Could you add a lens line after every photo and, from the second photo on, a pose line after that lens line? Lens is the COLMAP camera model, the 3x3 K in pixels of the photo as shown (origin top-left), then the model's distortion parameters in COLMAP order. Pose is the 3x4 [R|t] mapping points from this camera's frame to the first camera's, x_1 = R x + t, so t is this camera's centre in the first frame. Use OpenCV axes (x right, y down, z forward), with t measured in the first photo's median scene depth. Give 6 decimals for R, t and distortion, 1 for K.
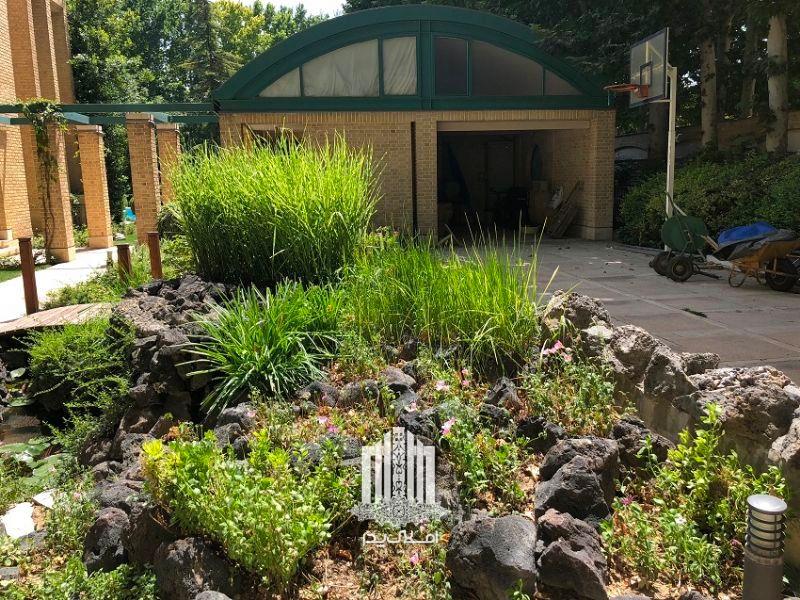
lens RADIAL K [[657.0, 0, 404.6], [0, 657.0, 294.6], [0, 0, 1]] dist [0.025305, -0.022297]
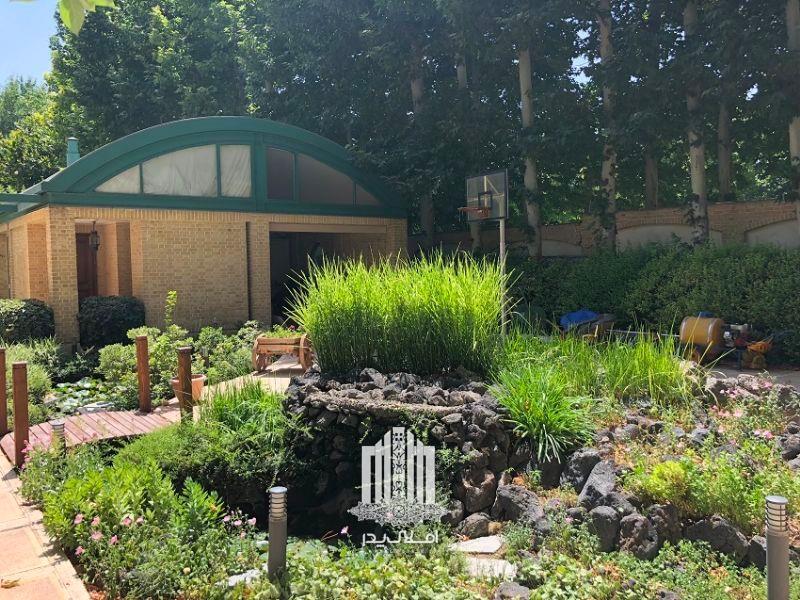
lens RADIAL K [[657.0, 0, 396.8], [0, 657.0, 297.6], [0, 0, 1]] dist [0.025305, -0.022297]
pose [[0.877843, -0.015706, 0.478690, -0.291207], [0.077819, 0.990859, -0.110198, -0.005167], [-0.472583, 0.133988, 0.871041, -0.026646]]
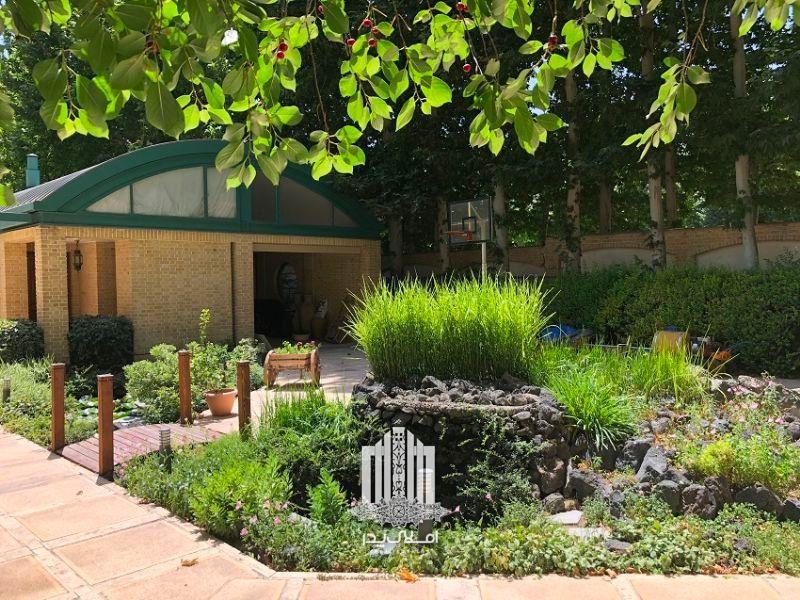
lens RADIAL K [[657.0, 0, 402.6], [0, 657.0, 305.4], [0, 0, 1]] dist [0.025305, -0.022297]
pose [[0.816445, -0.009700, 0.577342, -0.393192], [0.094909, 0.988514, -0.117608, -0.004472], [-0.569570, 0.150816, 0.807988, -0.026226]]
